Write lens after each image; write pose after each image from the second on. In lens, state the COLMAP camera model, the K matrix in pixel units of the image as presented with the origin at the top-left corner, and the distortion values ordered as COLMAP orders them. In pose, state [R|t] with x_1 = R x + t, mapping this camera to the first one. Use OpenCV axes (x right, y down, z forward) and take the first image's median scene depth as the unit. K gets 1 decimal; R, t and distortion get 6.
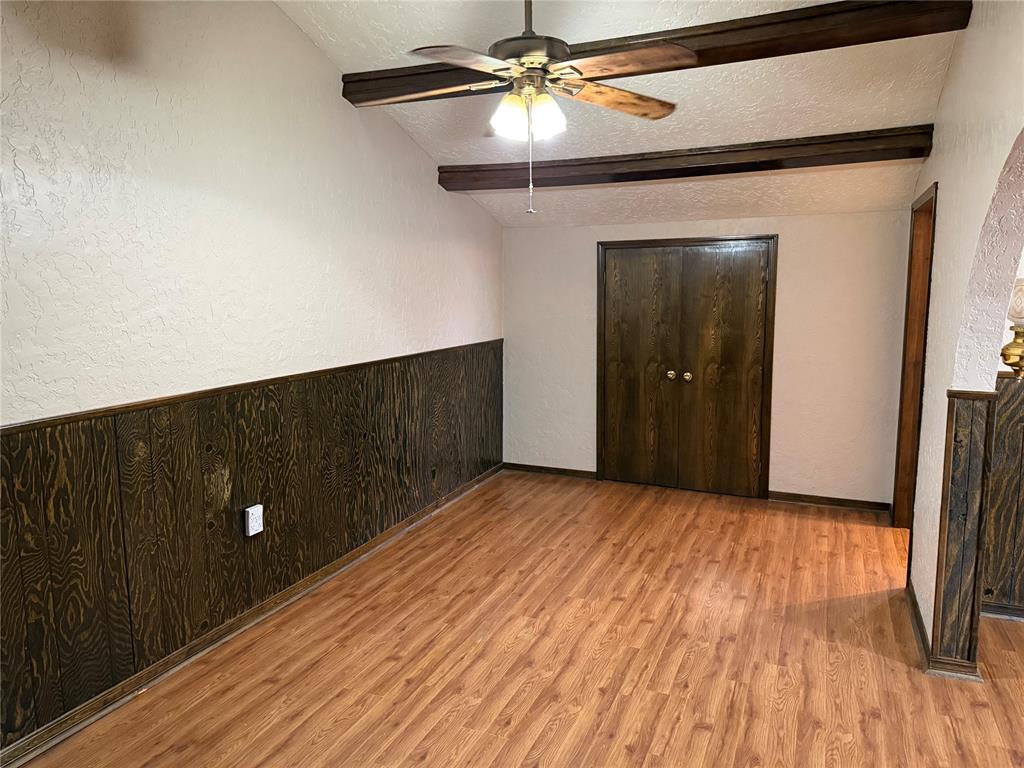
lens RADIAL K [[727.0, 0, 511.7], [0, 727.0, 383.7], [0, 0, 1]] dist [0.000558, -0.001597]
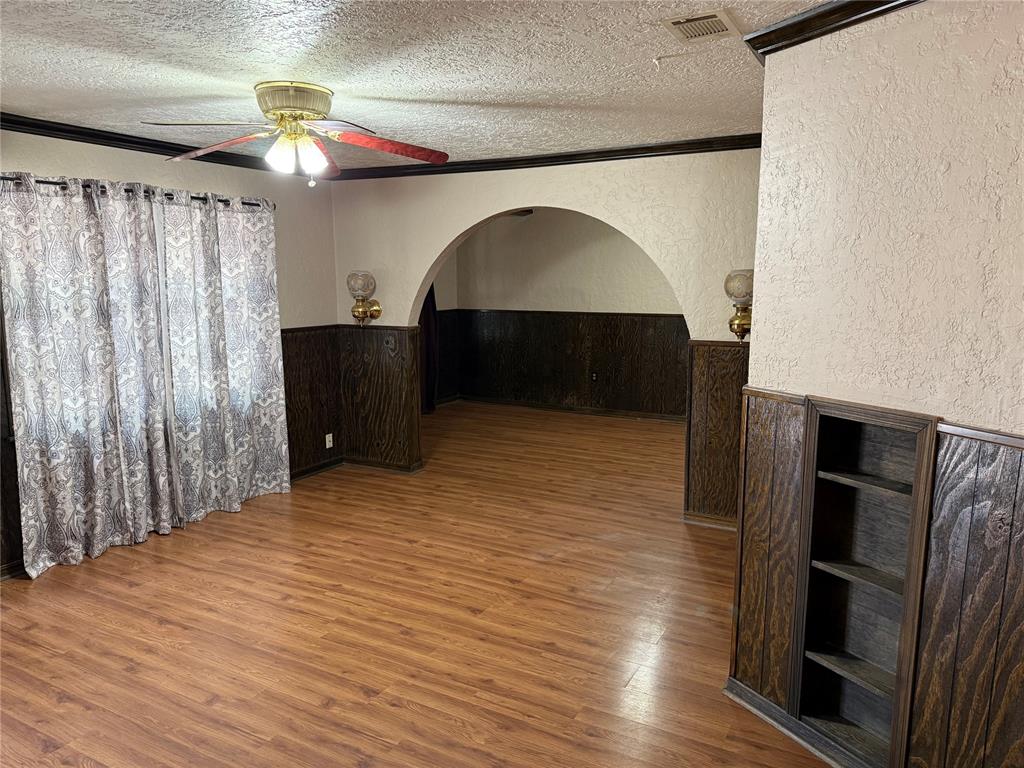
lens RADIAL K [[727.0, 0, 512.0], [0, 727.0, 384.7], [0, 0, 1]] dist [0.000558, -0.001597]
pose [[-0.087563, 0.164807, -0.982431, 2.403577], [-0.126756, 0.976360, 0.175086, -0.132716], [0.988062, 0.139860, -0.064602, 0.748532]]
